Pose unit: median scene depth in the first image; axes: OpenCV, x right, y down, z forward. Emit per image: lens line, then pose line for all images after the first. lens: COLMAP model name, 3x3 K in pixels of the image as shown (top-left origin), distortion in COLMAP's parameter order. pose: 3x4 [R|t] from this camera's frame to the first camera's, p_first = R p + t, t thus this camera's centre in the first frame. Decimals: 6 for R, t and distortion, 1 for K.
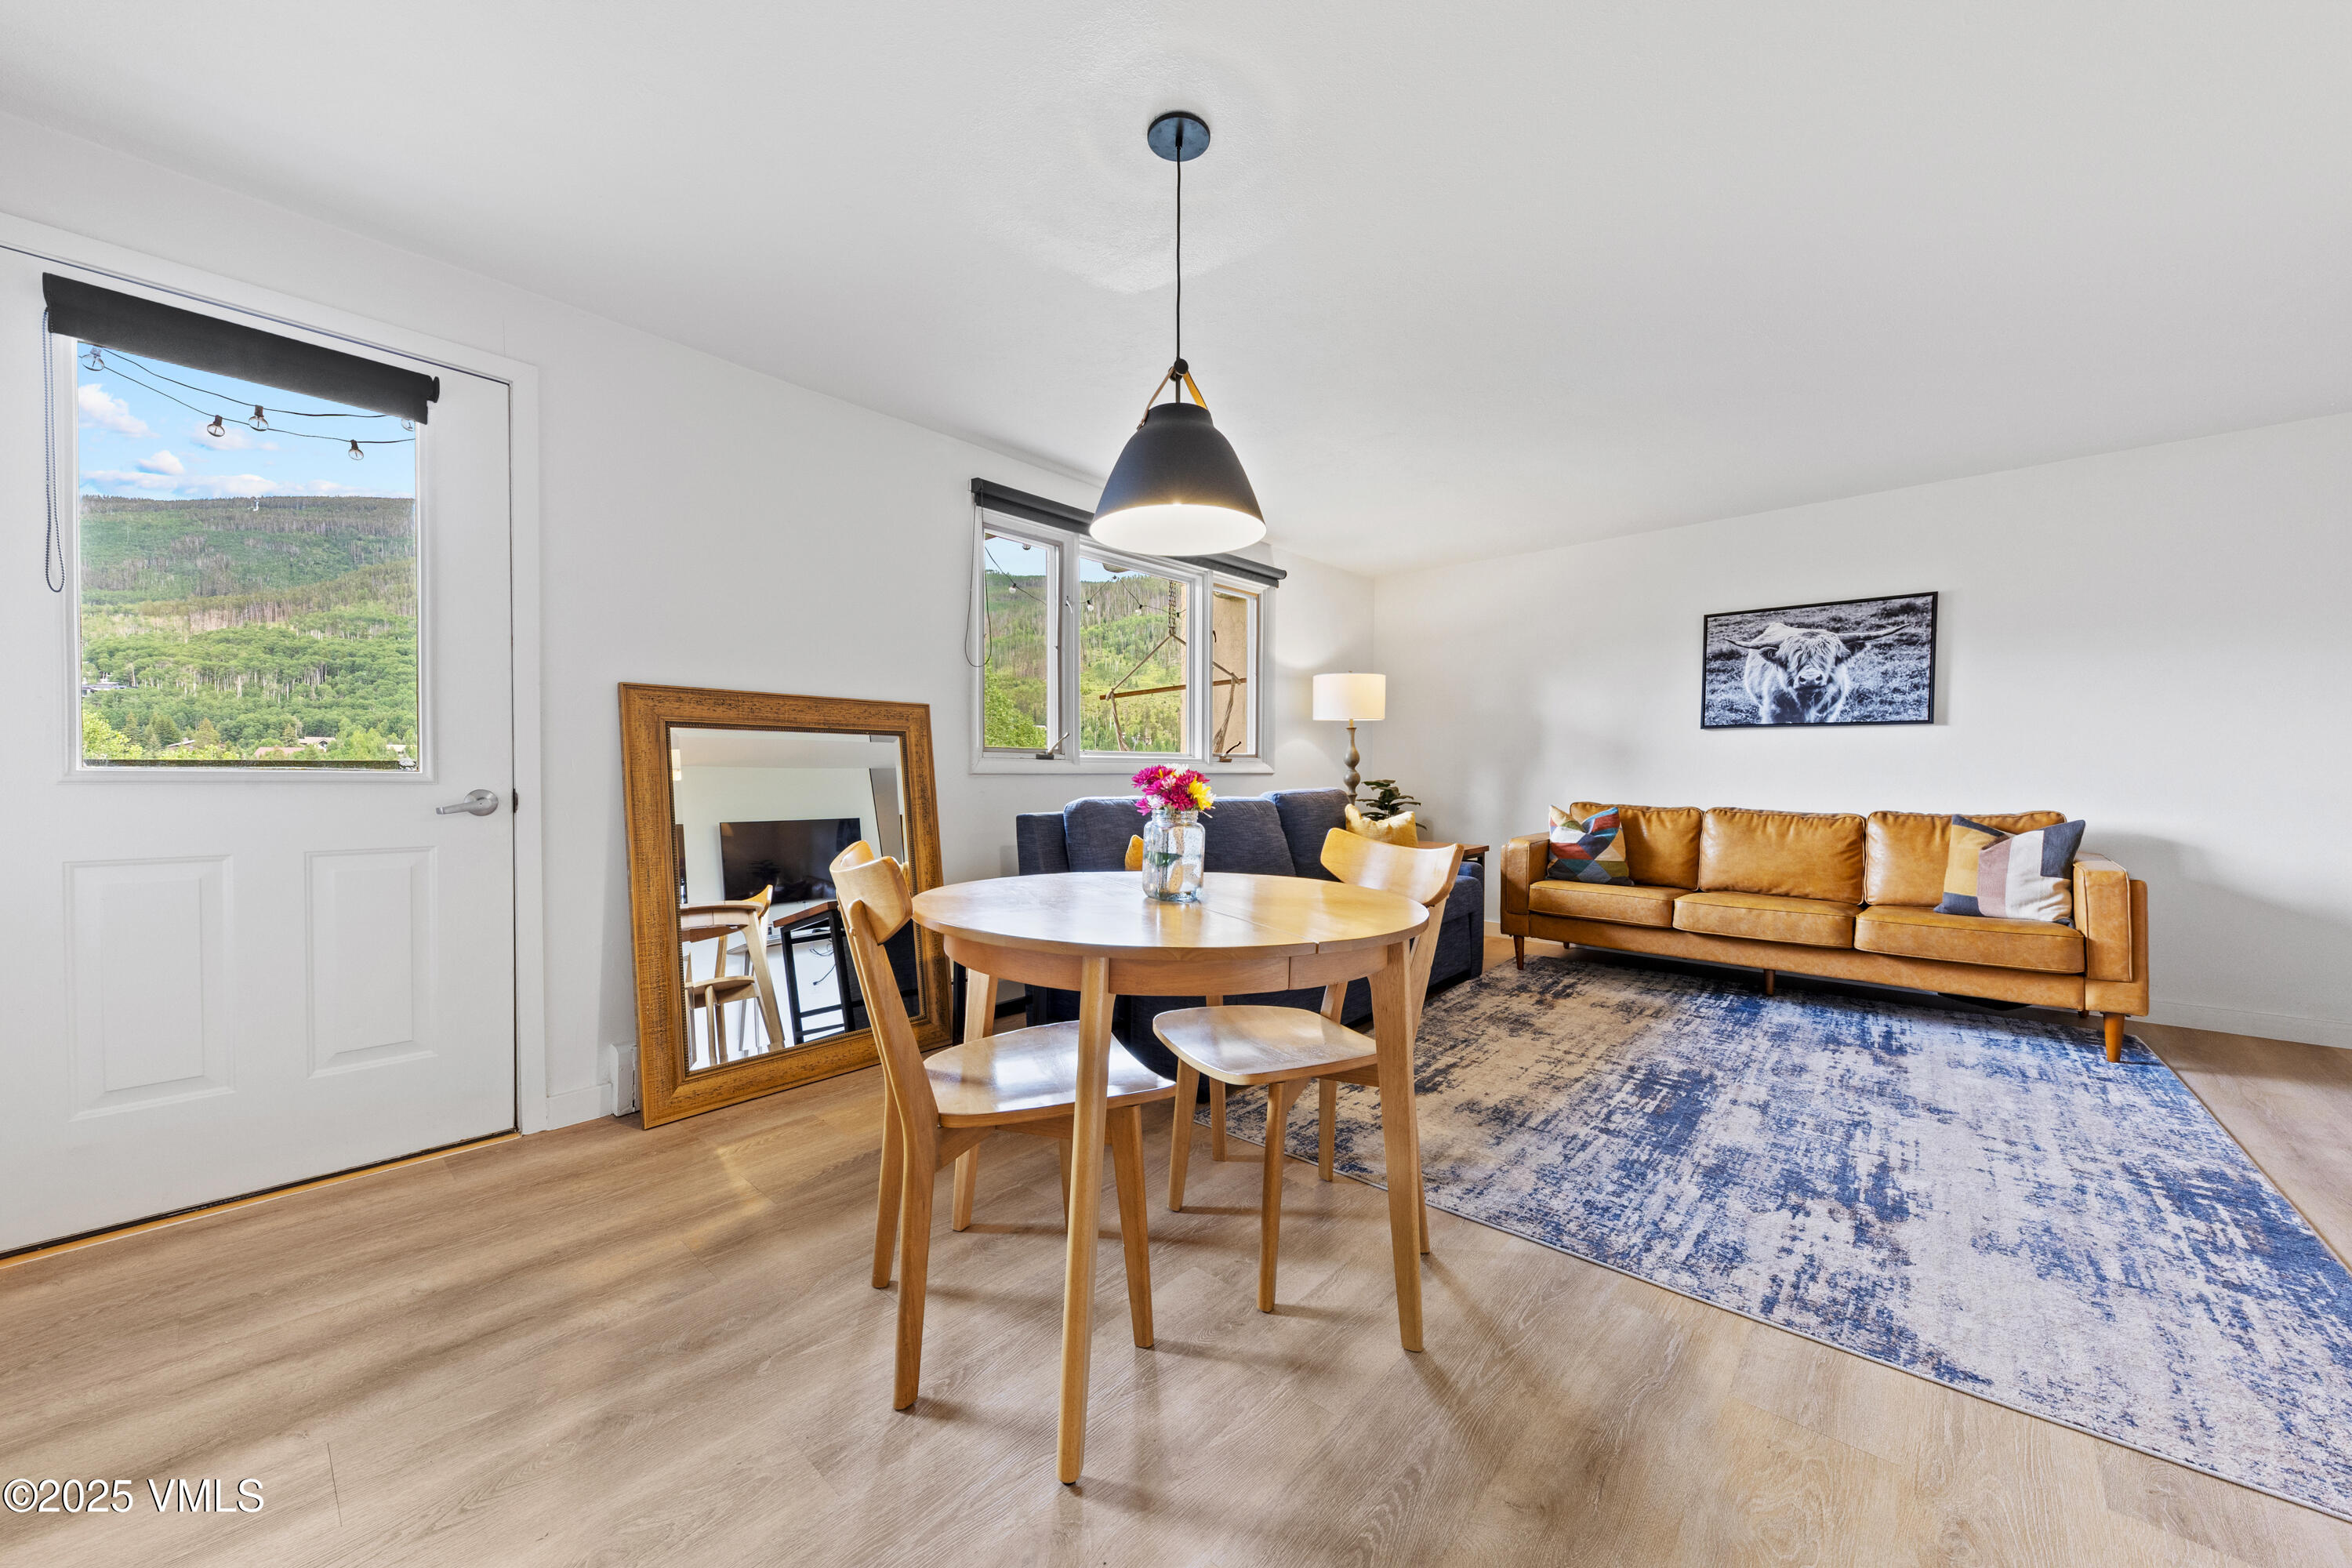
lens RADIAL K [[854.5, 0, 1176.0], [0, 854.5, 784.0], [0, 0, 1]] dist [0.015683, -0.005820]
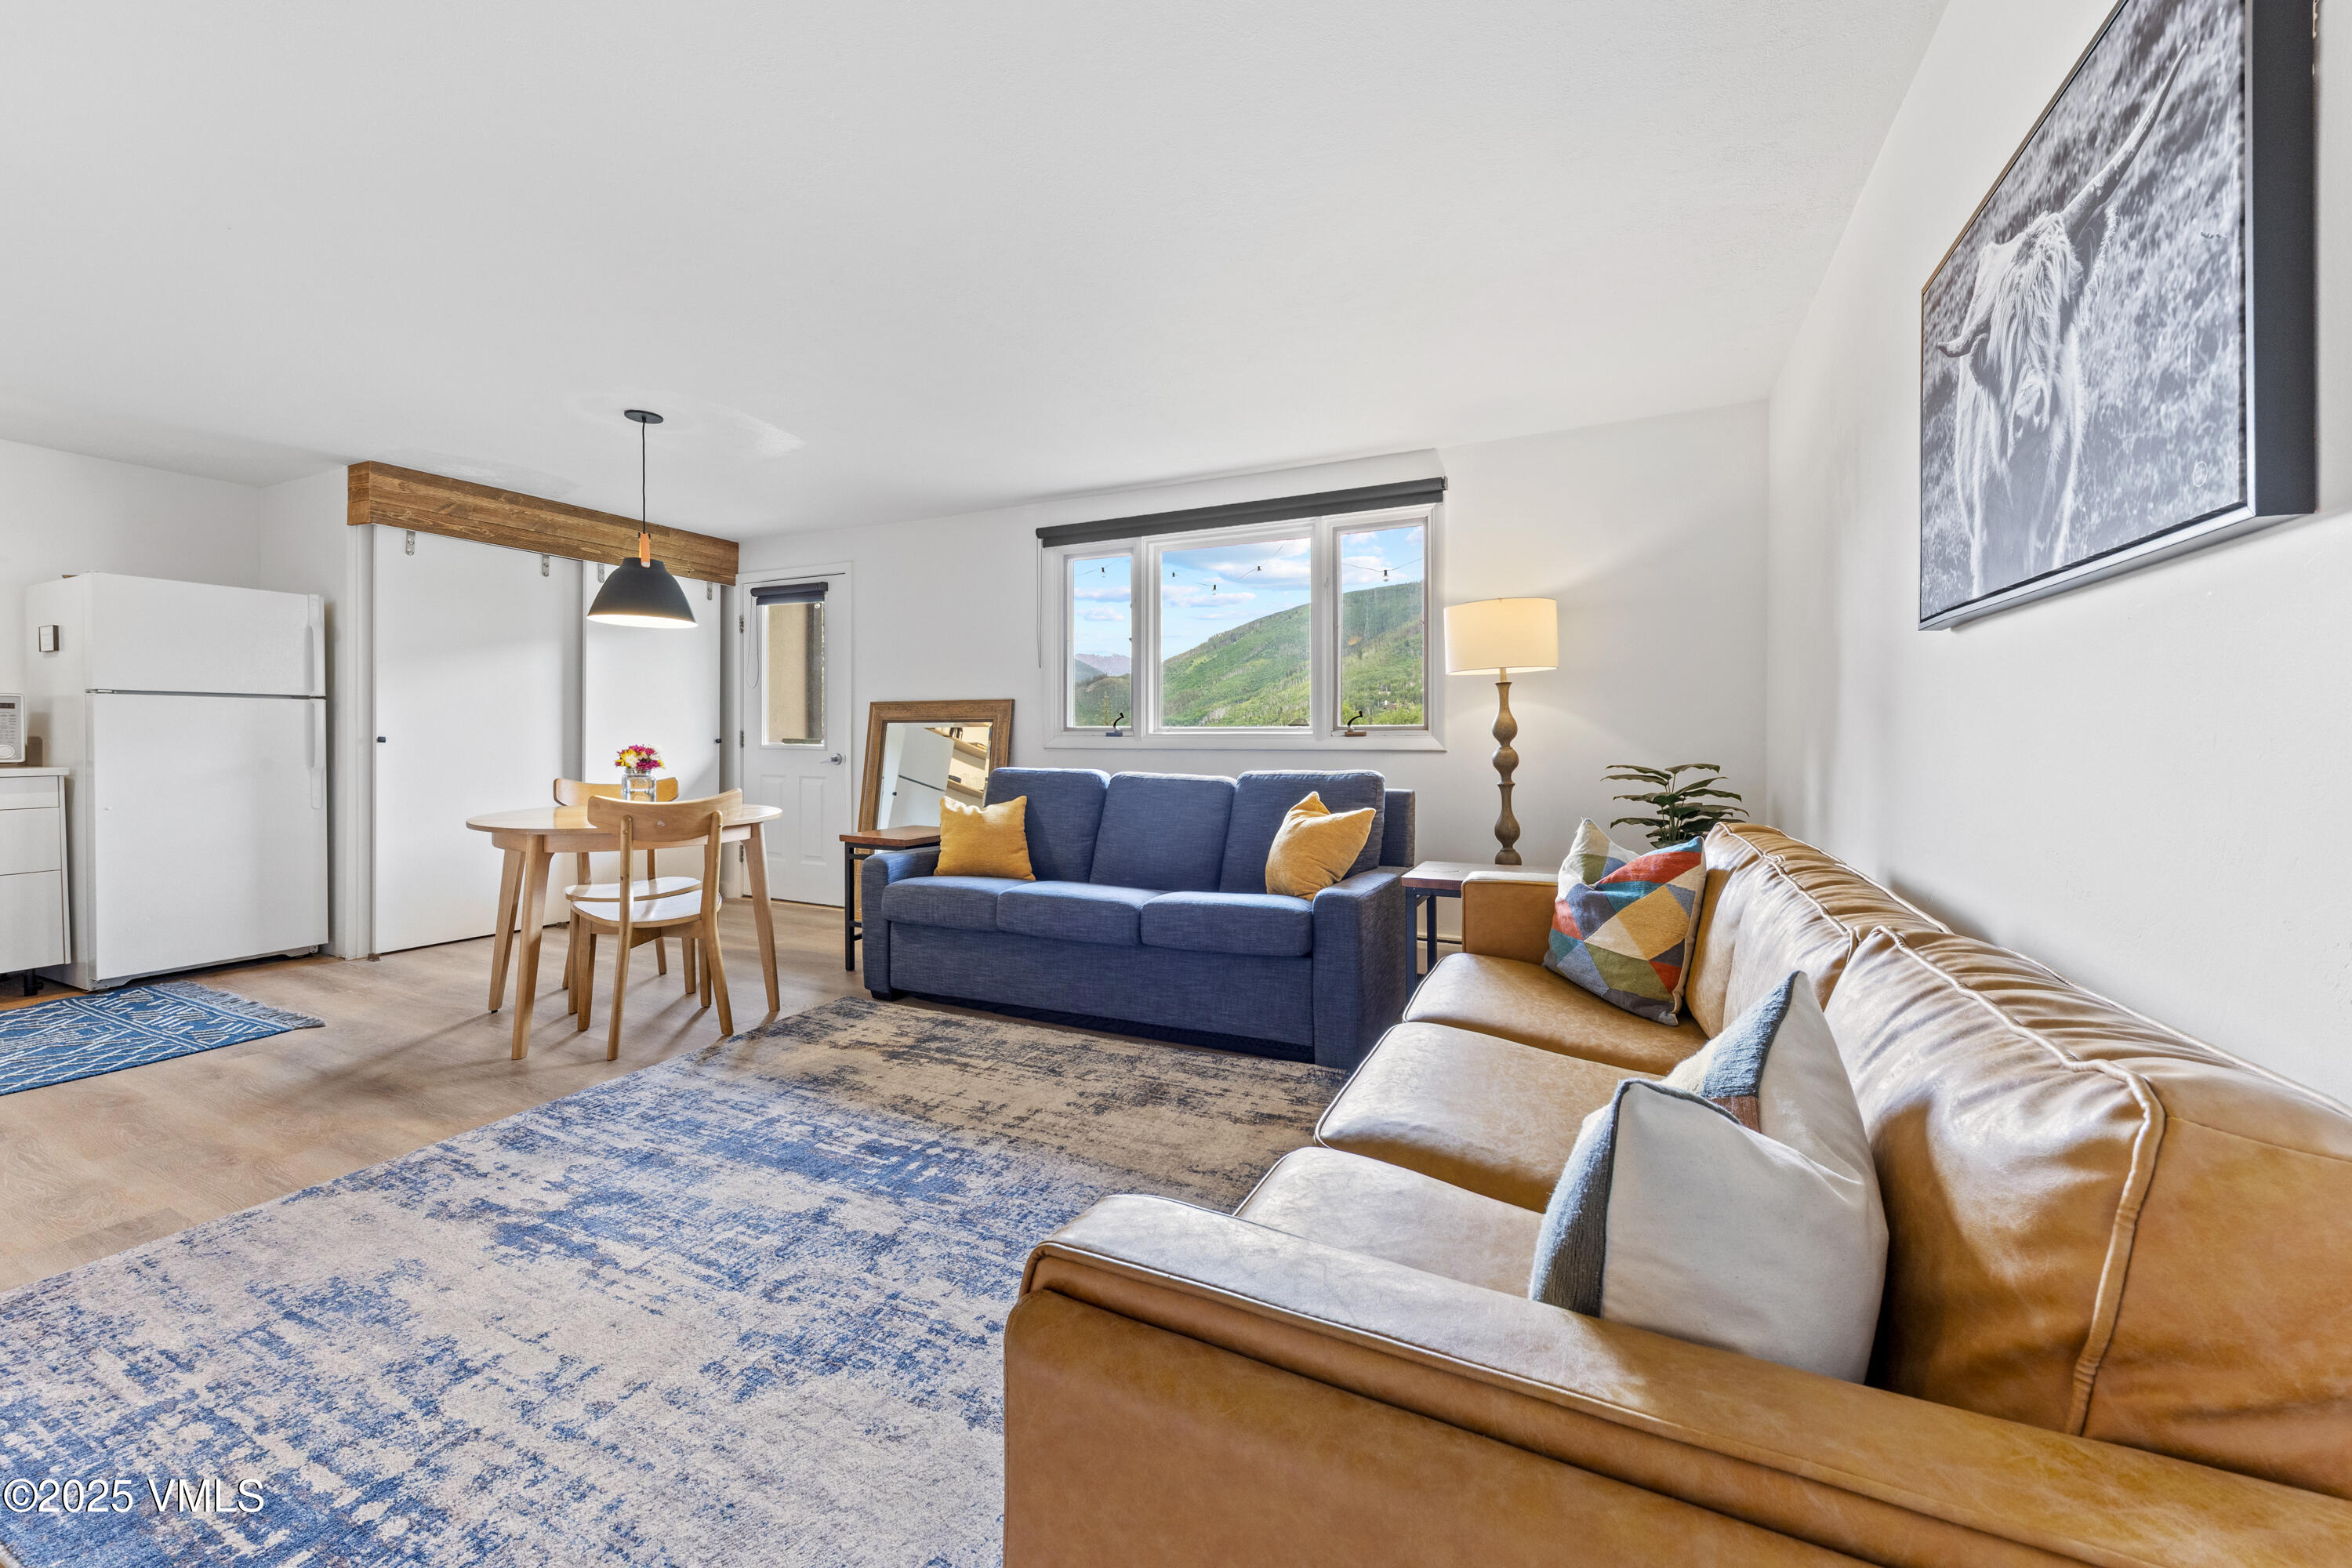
lens RADIAL K [[874.6, 0, 1215.7], [0, 874.6, 743.2], [0, 0, 1]] dist [-0.000626, -0.004087]
pose [[0.297005, -0.000114, -0.954876, 1.765916], [-0.017551, 0.999830, -0.005579, -0.026861], [0.954715, 0.018415, 0.296953, 1.308156]]
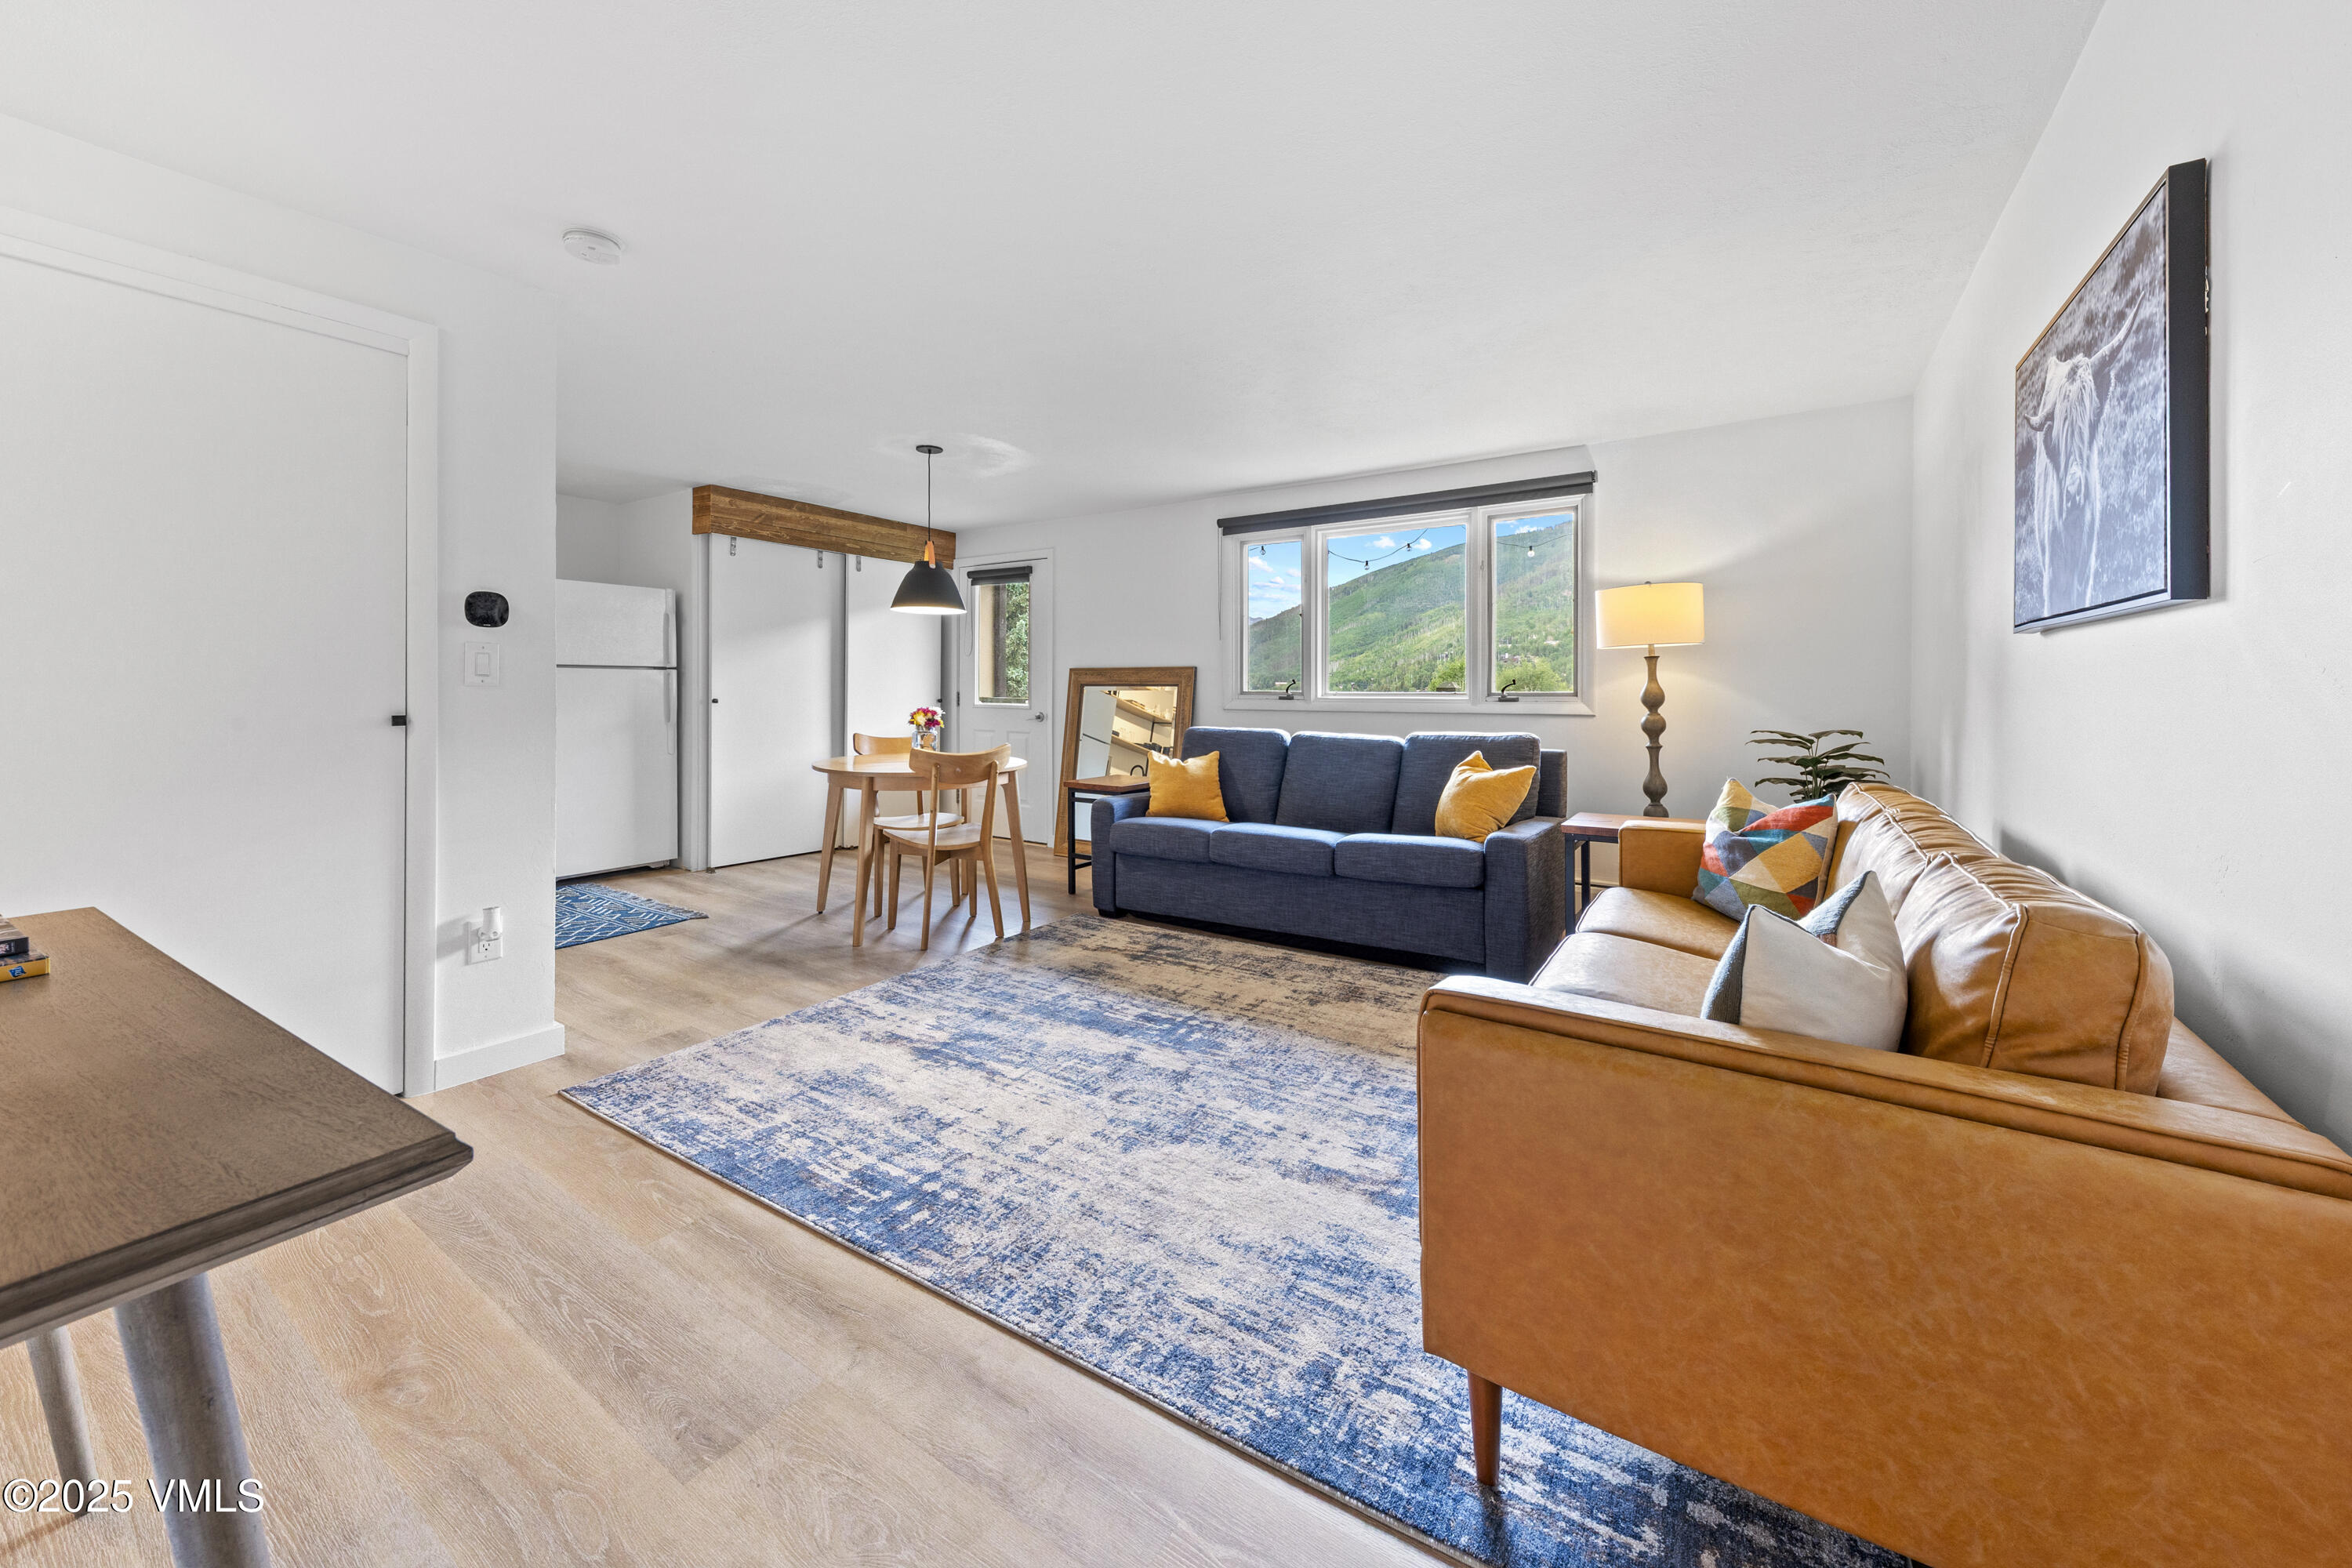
lens RADIAL K [[873.4, 0, 1190.7], [0, 873.4, 695.8], [0, 0, 1]] dist [-0.005690, -0.000683]
pose [[0.146713, -0.000581, -0.989179, 2.014592], [-0.020978, 0.999773, -0.003698, -0.046055], [0.988957, 0.021293, 0.146668, 1.096836]]
